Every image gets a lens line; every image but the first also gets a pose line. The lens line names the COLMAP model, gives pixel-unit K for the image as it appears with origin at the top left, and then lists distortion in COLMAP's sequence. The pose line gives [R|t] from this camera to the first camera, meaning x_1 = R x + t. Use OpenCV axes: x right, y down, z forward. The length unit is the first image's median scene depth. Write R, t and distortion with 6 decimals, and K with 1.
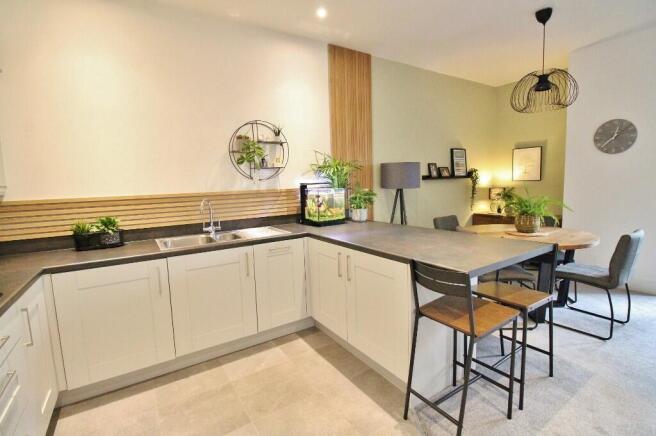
lens RADIAL K [[305.6, 0, 328.5], [0, 305.6, 214.1], [0, 0, 1]] dist [0.001261, -0.013126]
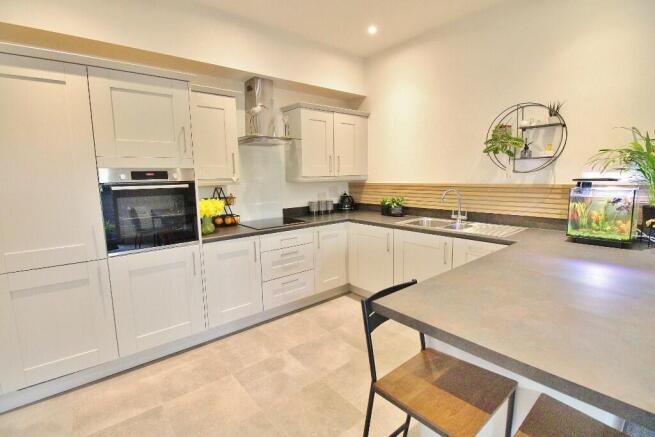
lens RADIAL K [[305.1, 0, 328.0], [0, 305.1, 214.6], [0, 0, 1]] dist [0.001261, -0.013126]
pose [[0.112936, 0.157819, -0.980989, 0.543411], [-0.085939, 0.985157, 0.148596, -0.070973], [0.989879, 0.067524, 0.124823, 0.337687]]
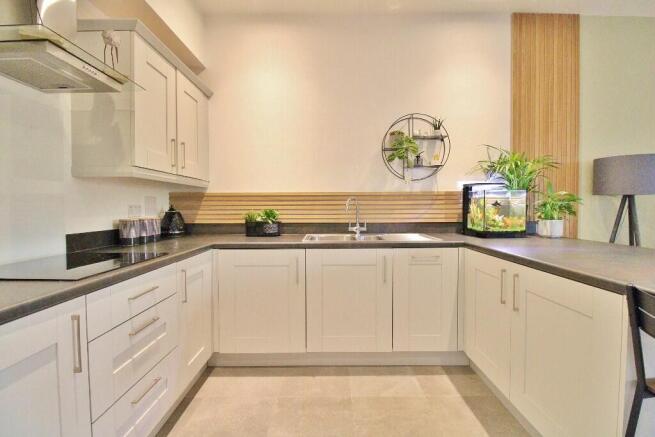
lens RADIAL K [[305.1, 0, 328.0], [0, 305.1, 214.6], [0, 0, 1]] dist [0.001261, -0.013126]
pose [[0.837362, 0.043346, -0.544928, 0.053211], [-0.080026, 0.995832, -0.043760, 0.044414], [0.540760, 0.080251, 0.837340, 0.120369]]
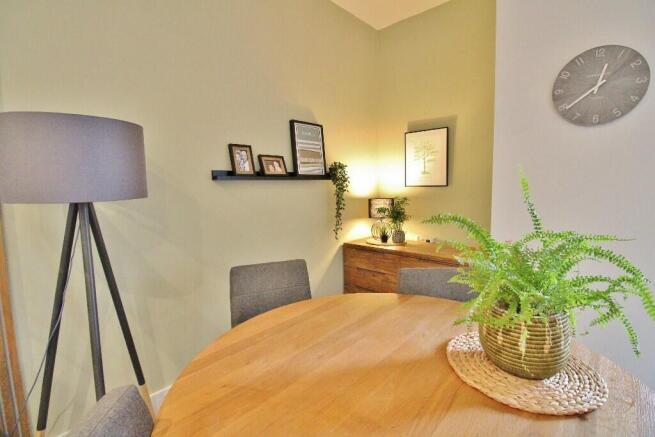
lens RADIAL K [[305.1, 0, 328.0], [0, 305.1, 214.6], [0, 0, 1]] dist [0.001261, -0.013126]
pose [[0.970555, -0.008984, 0.240712, 0.490847], [0.013952, 0.999723, -0.018942, -0.070287], [-0.240476, 0.021742, 0.970412, 0.723371]]
